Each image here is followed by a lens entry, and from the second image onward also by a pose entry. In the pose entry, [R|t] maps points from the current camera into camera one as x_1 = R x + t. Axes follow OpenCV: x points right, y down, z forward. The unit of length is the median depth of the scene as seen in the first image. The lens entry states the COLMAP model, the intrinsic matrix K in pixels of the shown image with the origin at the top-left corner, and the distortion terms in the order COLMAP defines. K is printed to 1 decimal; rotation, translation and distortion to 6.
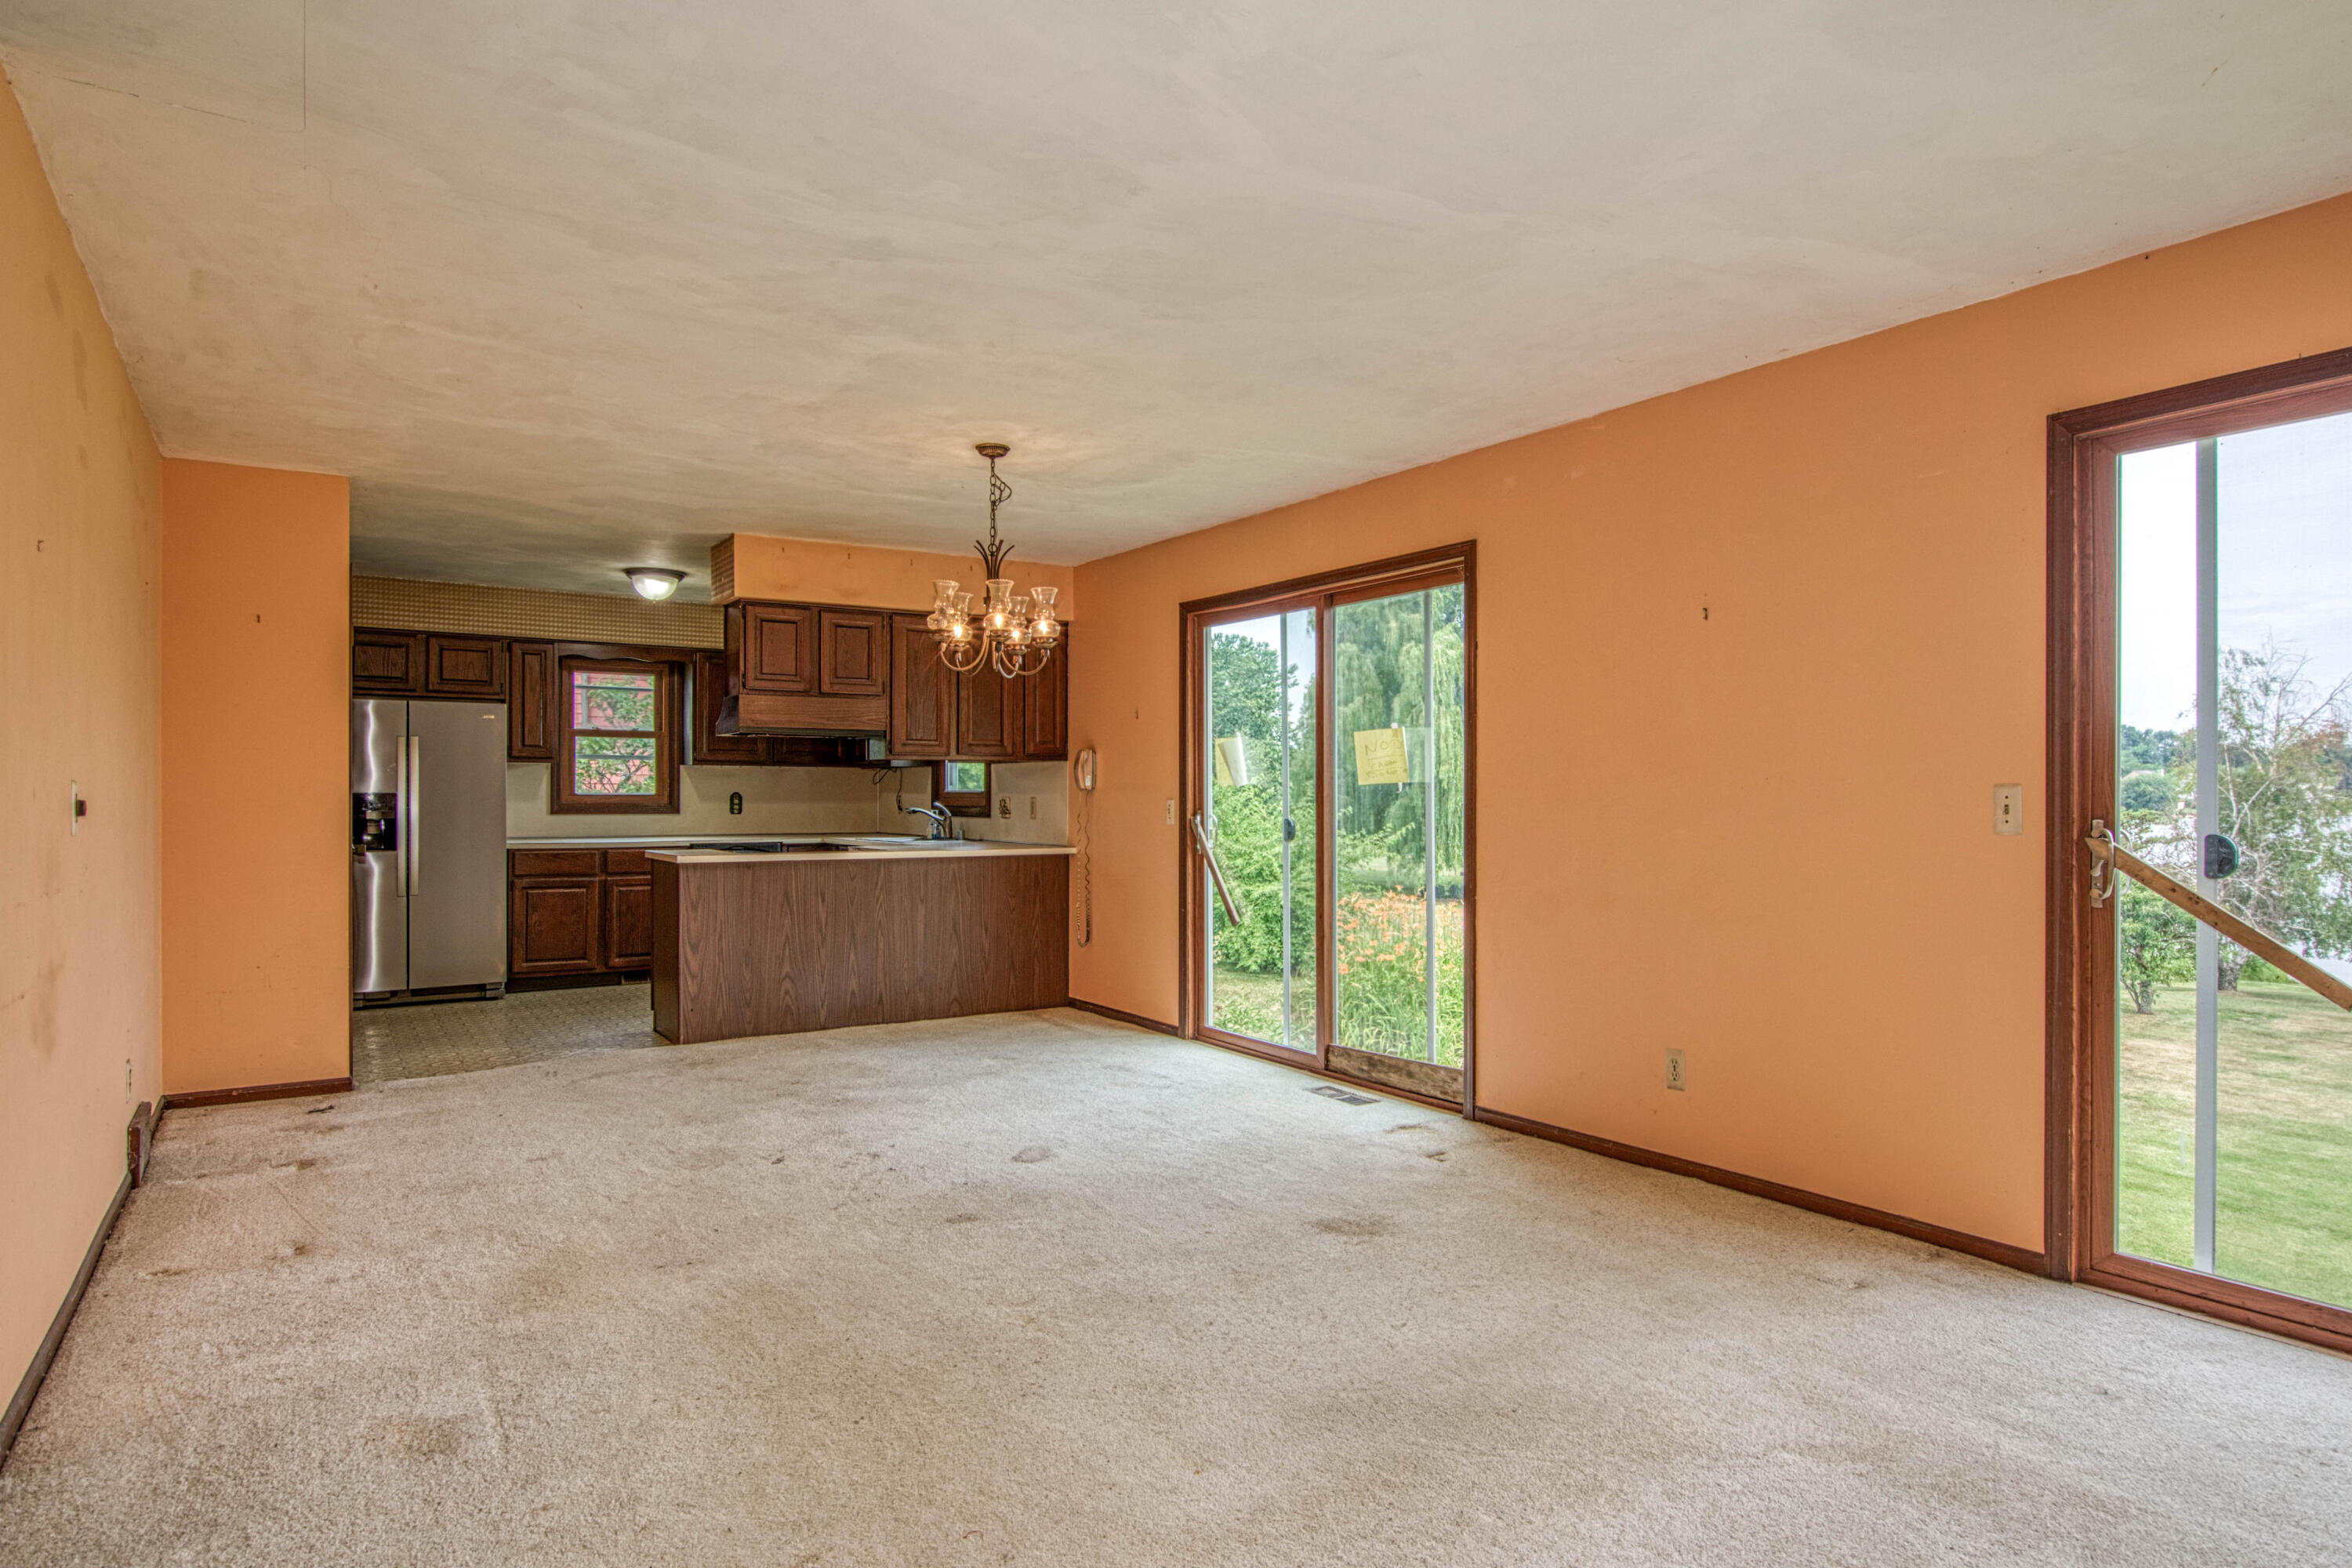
lens RADIAL K [[1374.3, 0, 1079.8], [0, 1374.3, 801.6], [0, 0, 1]] dist [-0.000609, 0.000469]
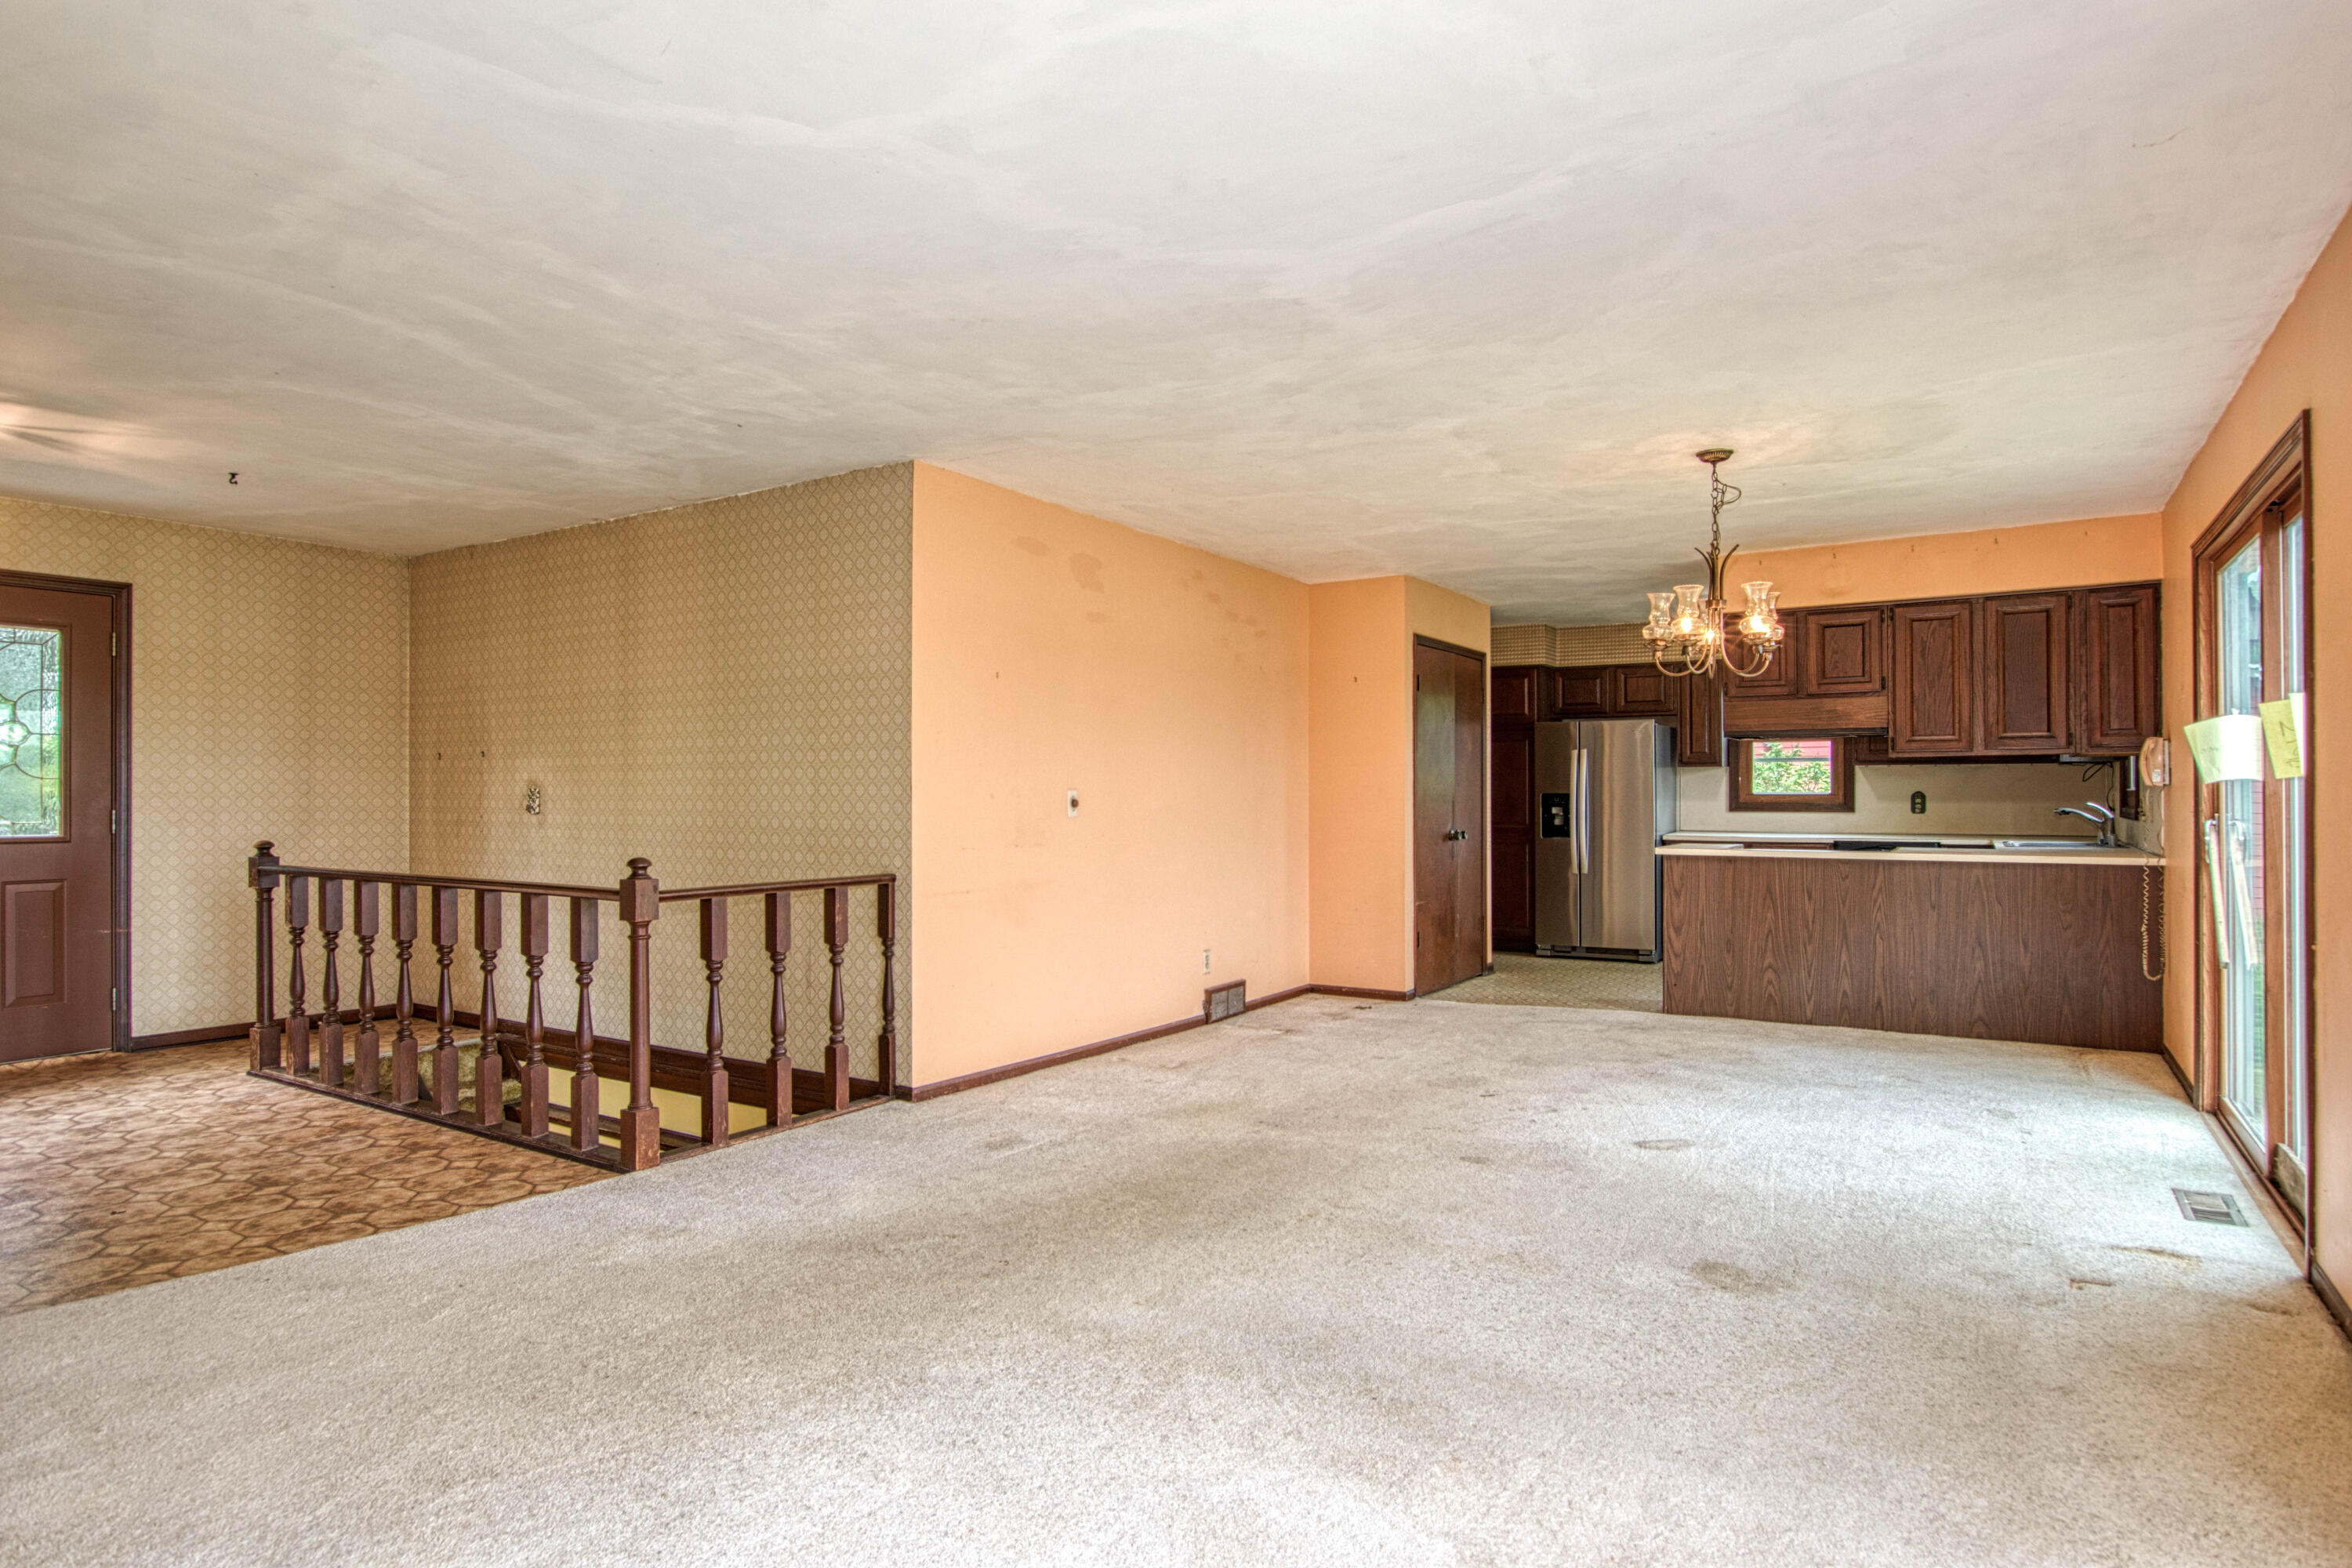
lens RADIAL K [[1159.9, 0, 1113.8], [0, 1159.9, 790.1], [0, 0, 1]] dist [-0.003784, 0.000044]
pose [[0.445391, -0.005988, -0.895316, 0.352991], [-0.001749, 0.999970, -0.007558, -0.000533], [0.895334, 0.004932, 0.445367, 0.154933]]
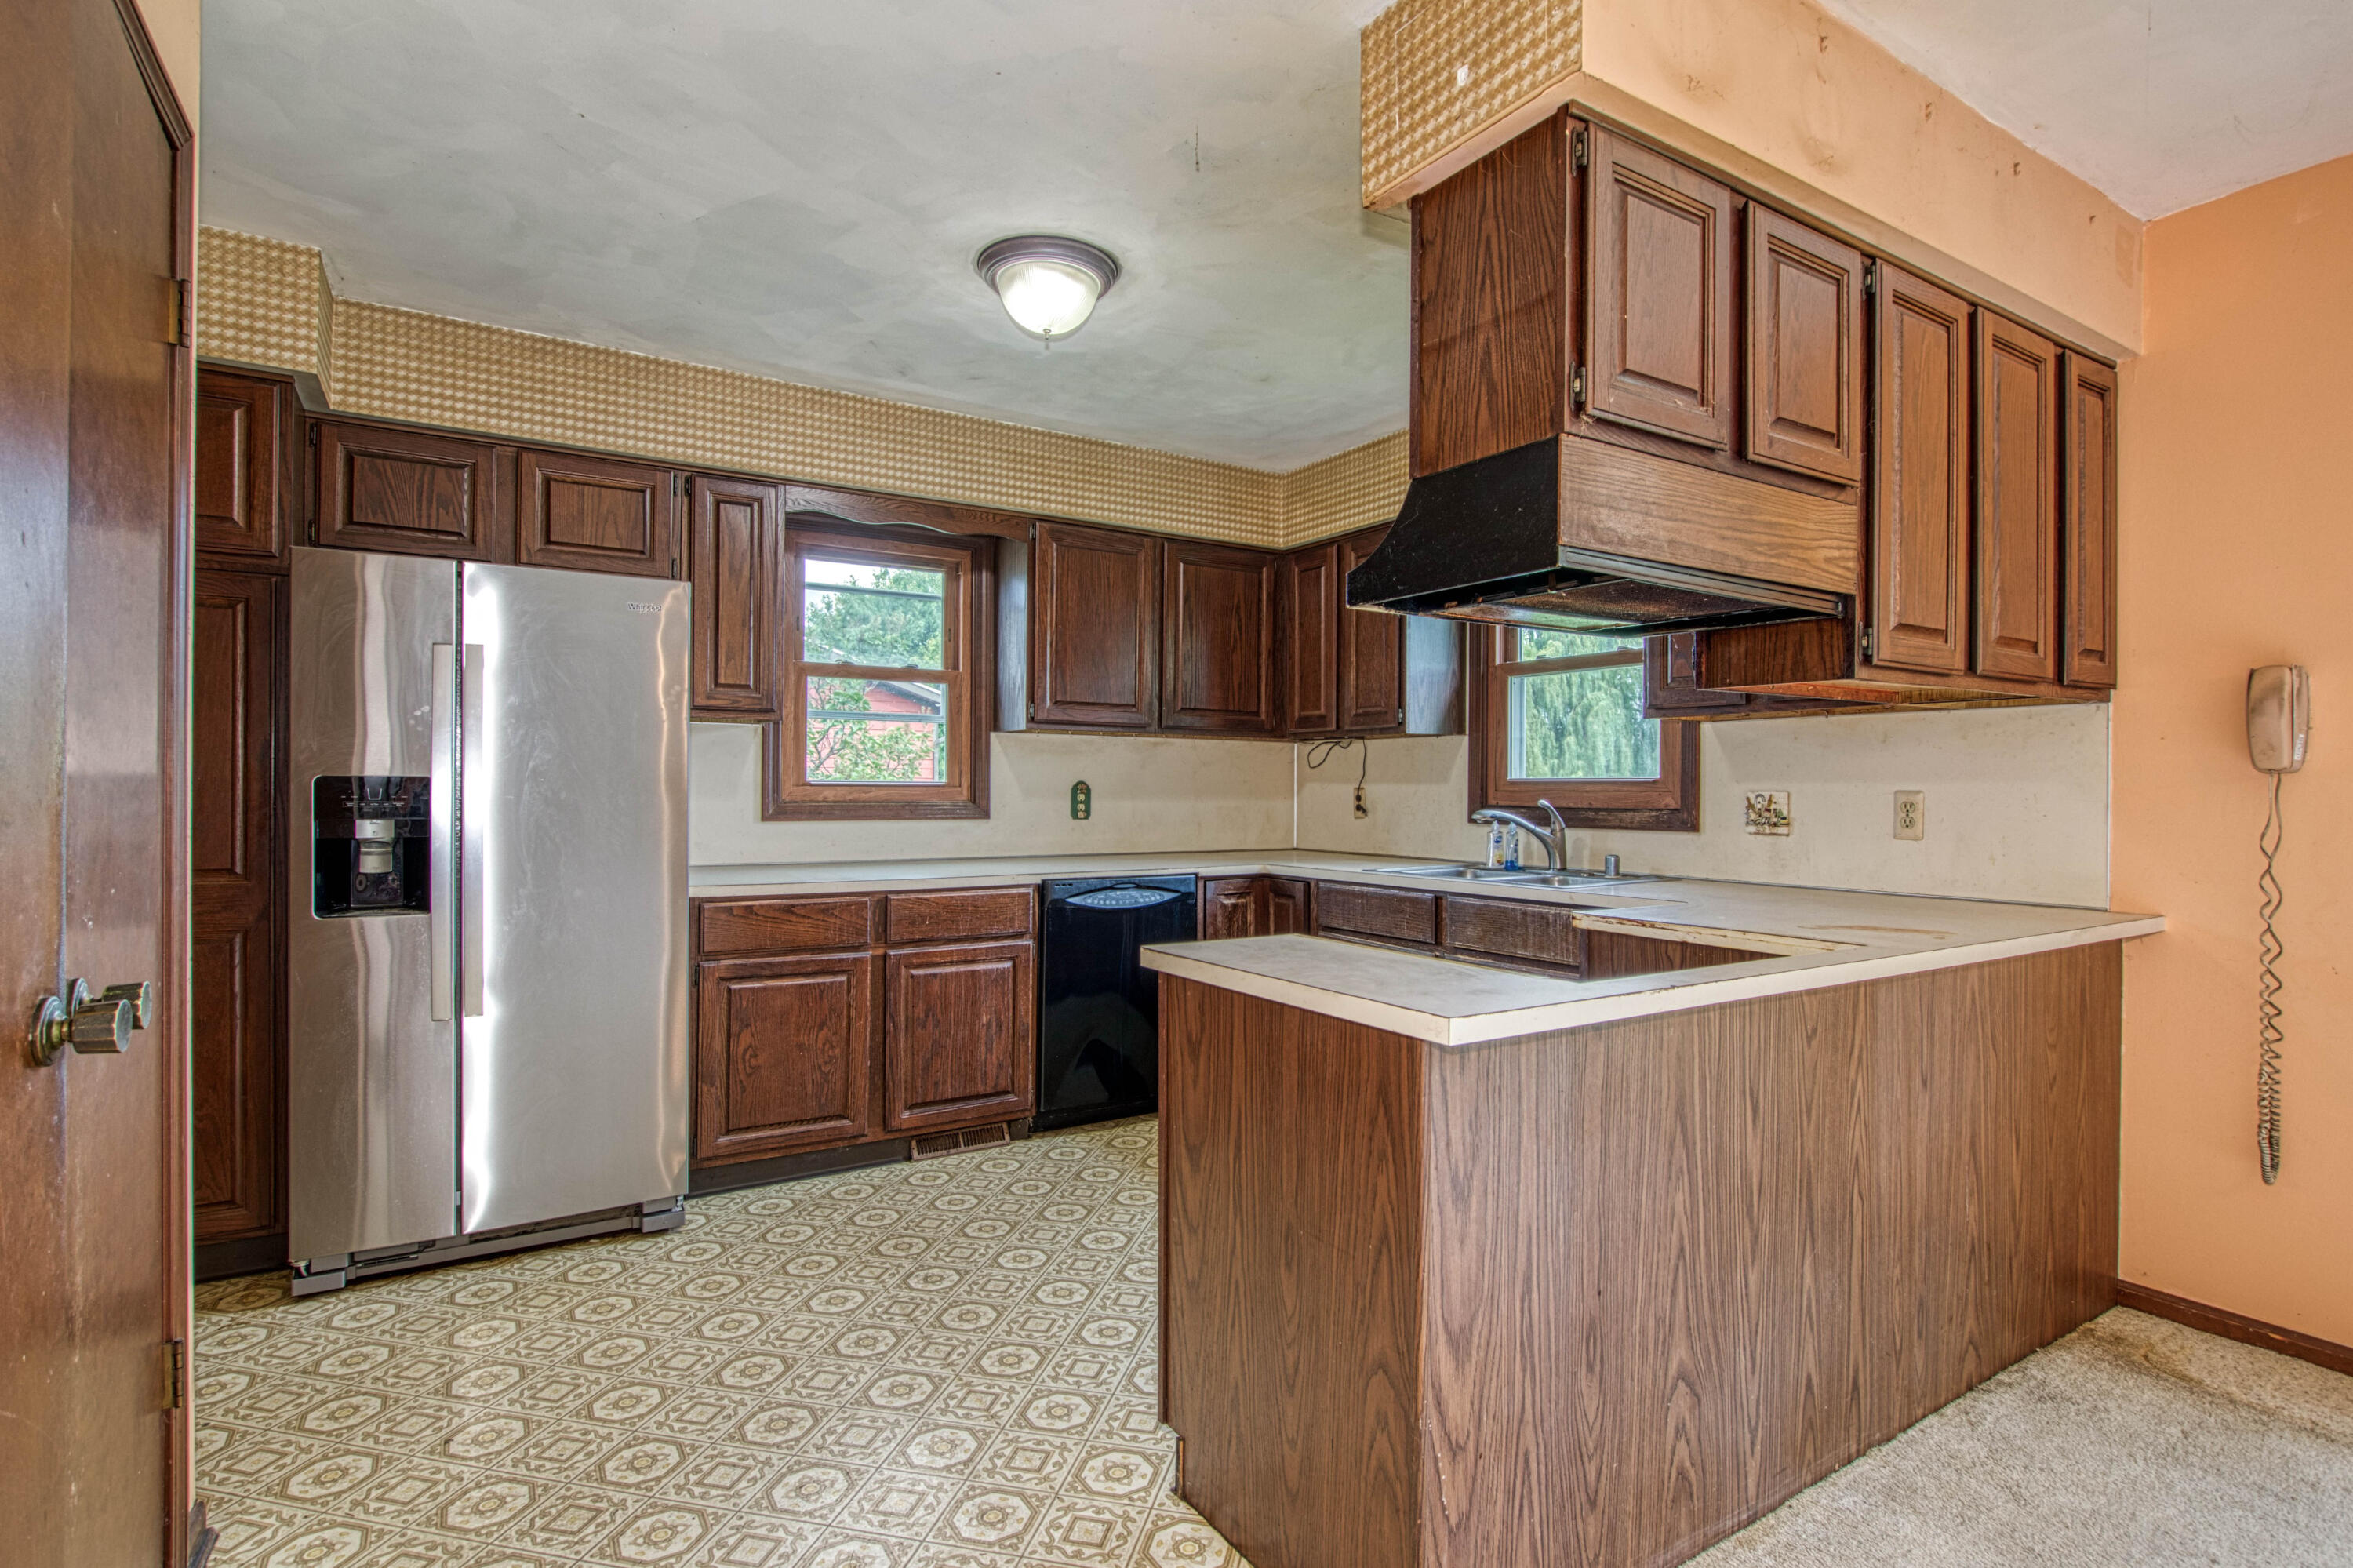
lens RADIAL K [[1163.6, 0, 1191.9], [0, 1163.6, 793.2], [0, 0, 1]] dist [-0.014301, 0.000432]
pose [[0.998657, 0.001504, 0.051788, -0.335755], [-0.001390, 0.999997, -0.002246, -0.001166], [-0.051791, 0.002171, 0.998656, 0.753476]]
